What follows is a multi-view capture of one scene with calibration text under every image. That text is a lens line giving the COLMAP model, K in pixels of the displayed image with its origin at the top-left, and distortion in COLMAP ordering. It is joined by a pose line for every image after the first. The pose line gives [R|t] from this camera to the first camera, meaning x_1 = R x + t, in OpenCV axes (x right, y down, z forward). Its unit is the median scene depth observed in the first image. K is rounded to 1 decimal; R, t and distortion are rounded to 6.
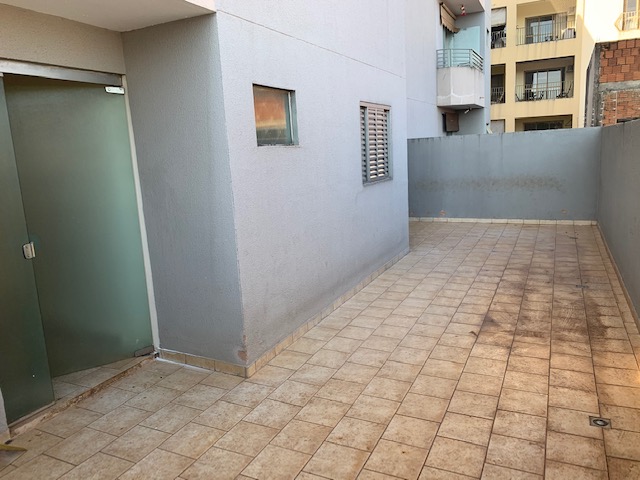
lens RADIAL K [[489.9, 0, 323.3], [0, 489.9, 240.2], [0, 0, 1]] dist [0.007124, 0.008810]
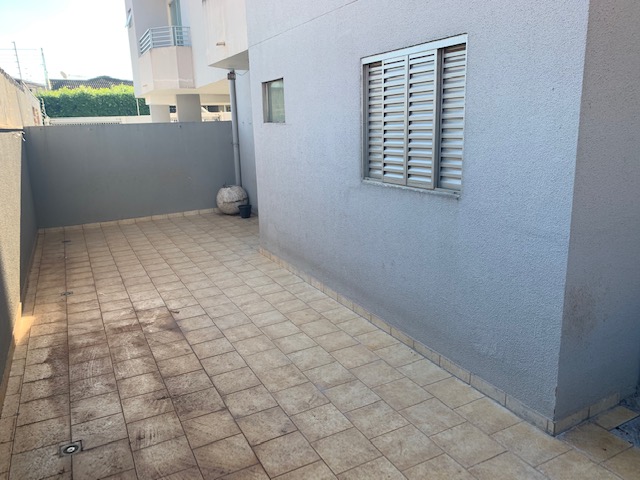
lens RADIAL K [[489.9, 0, 323.8], [0, 489.9, 239.0], [0, 0, 1]] dist [0.007124, 0.008810]
pose [[-0.599103, 0.255667, -0.758756, 0.857840], [-0.087628, 0.921019, 0.379533, -0.380645], [0.795863, 0.293867, -0.529382, 1.727305]]
